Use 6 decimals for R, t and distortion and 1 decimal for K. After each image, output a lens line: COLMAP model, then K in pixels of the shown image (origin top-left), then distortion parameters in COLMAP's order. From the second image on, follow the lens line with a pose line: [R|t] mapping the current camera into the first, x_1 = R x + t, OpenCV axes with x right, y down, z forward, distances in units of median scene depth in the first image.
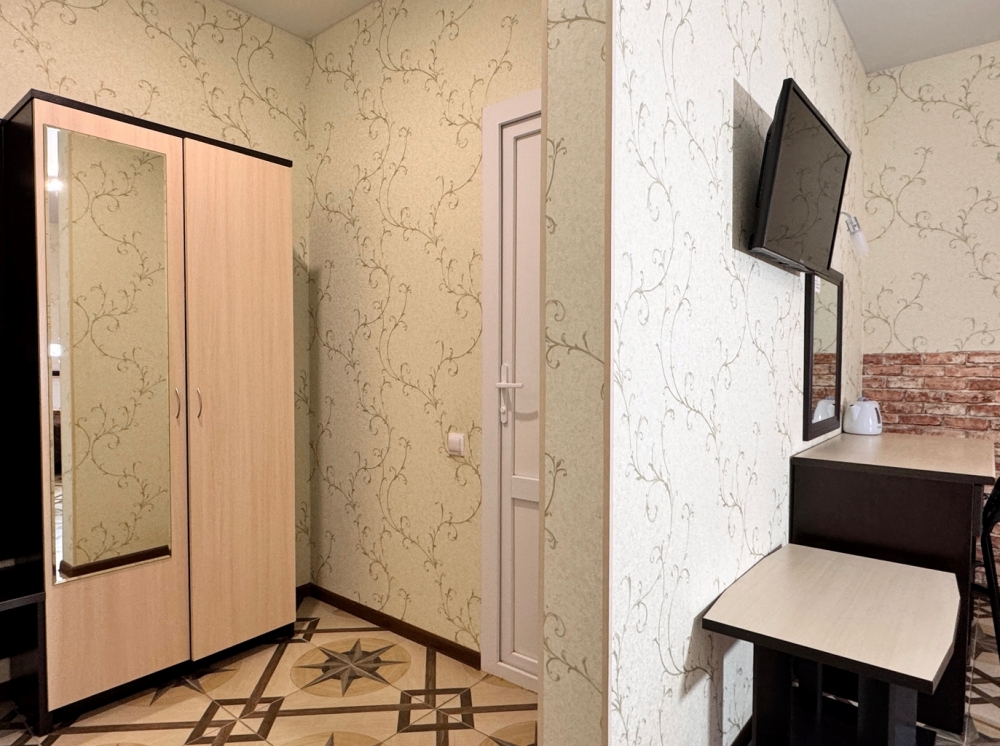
lens RADIAL K [[605.4, 0, 490.0], [0, 605.4, 379.5], [0, 0, 1]] dist [-0.003298, 0.000417]
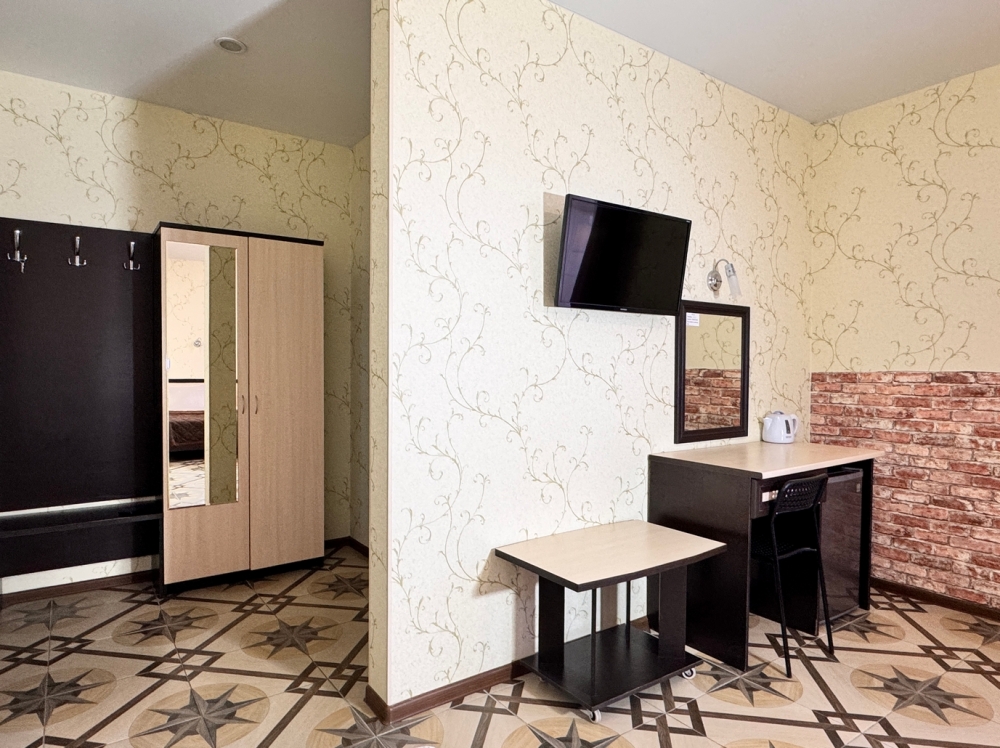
lens RADIAL K [[605.4, 0, 490.0], [0, 605.4, 380.5], [0, 0, 1]] dist [-0.003298, 0.000417]
pose [[0.965437, 0.008624, -0.260495, 0.428885], [-0.011161, 0.999904, -0.008261, -0.014820], [0.260399, 0.010883, 0.965440, -0.297321]]
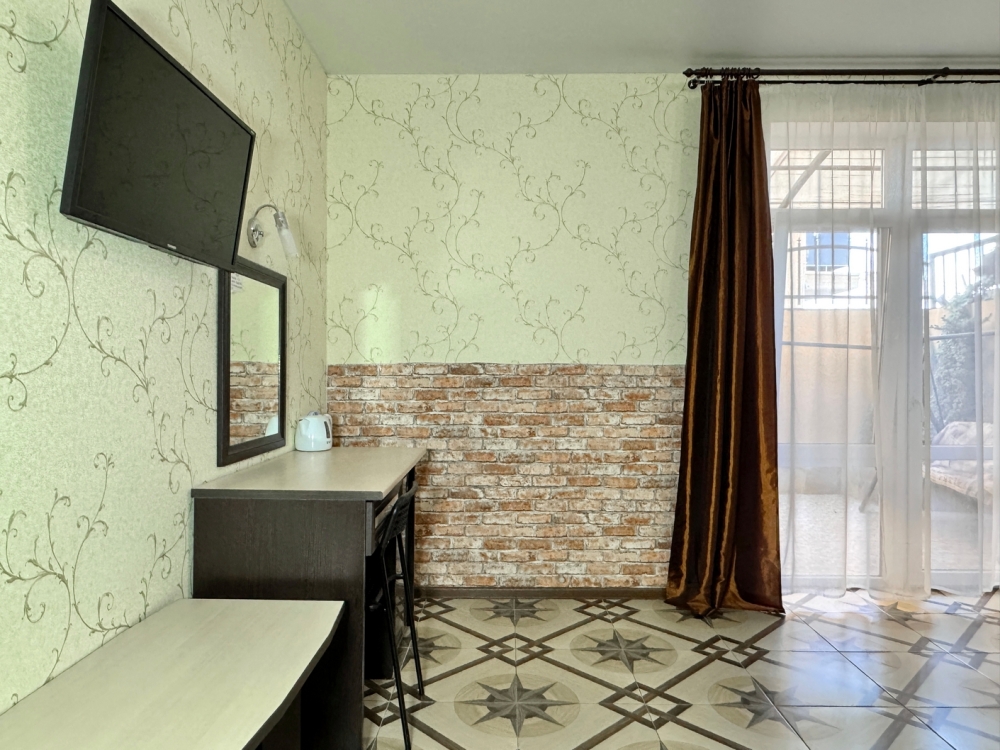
lens RADIAL K [[651.8, 0, 496.0], [0, 651.8, 376.0], [0, 0, 1]] dist [-0.002320, -0.000668]
pose [[0.775995, -0.000984, 0.630738, 0.224653], [0.016689, 0.999681, -0.018974, -0.000672], [-0.630518, 0.025250, 0.775764, 0.047514]]
